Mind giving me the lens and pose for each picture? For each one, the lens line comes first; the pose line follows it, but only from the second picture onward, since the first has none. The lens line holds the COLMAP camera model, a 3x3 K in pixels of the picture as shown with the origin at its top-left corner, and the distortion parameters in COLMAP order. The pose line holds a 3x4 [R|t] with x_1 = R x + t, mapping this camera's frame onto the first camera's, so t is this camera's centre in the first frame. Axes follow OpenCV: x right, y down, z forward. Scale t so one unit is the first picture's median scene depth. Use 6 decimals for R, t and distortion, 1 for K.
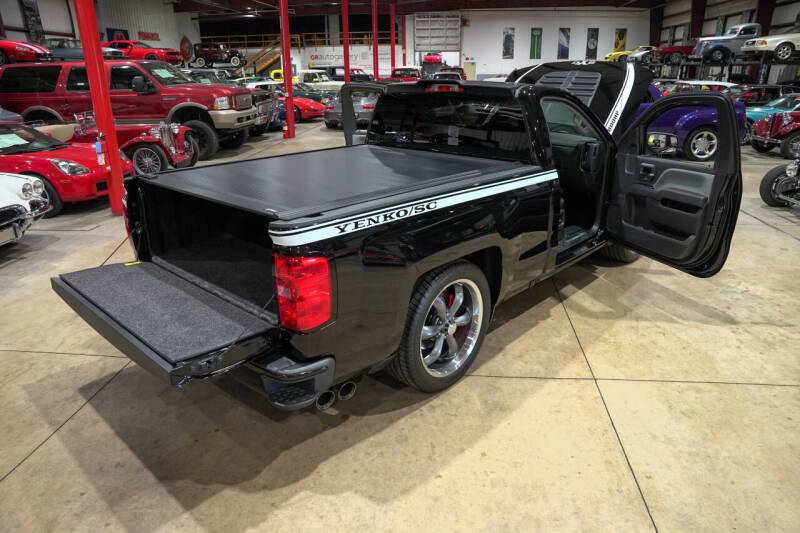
lens RADIAL K [[552.9, 0, 400.0], [0, 552.9, 266.5], [0, 0, 1]] dist [-0.147055, 0.123793]
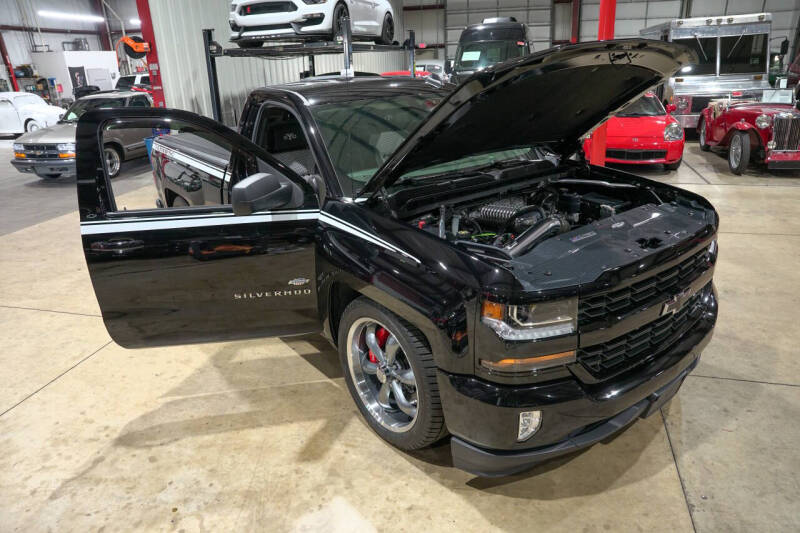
lens RADIAL K [[552.9, 0, 400.0], [0, 552.9, 266.5], [0, 0, 1]] dist [-0.147055, 0.123793]
pose [[-0.171430, 0.356278, -0.918519, 1.116011], [-0.298028, 0.869886, 0.393037, -0.474171], [0.939037, 0.341123, -0.042944, 1.285408]]
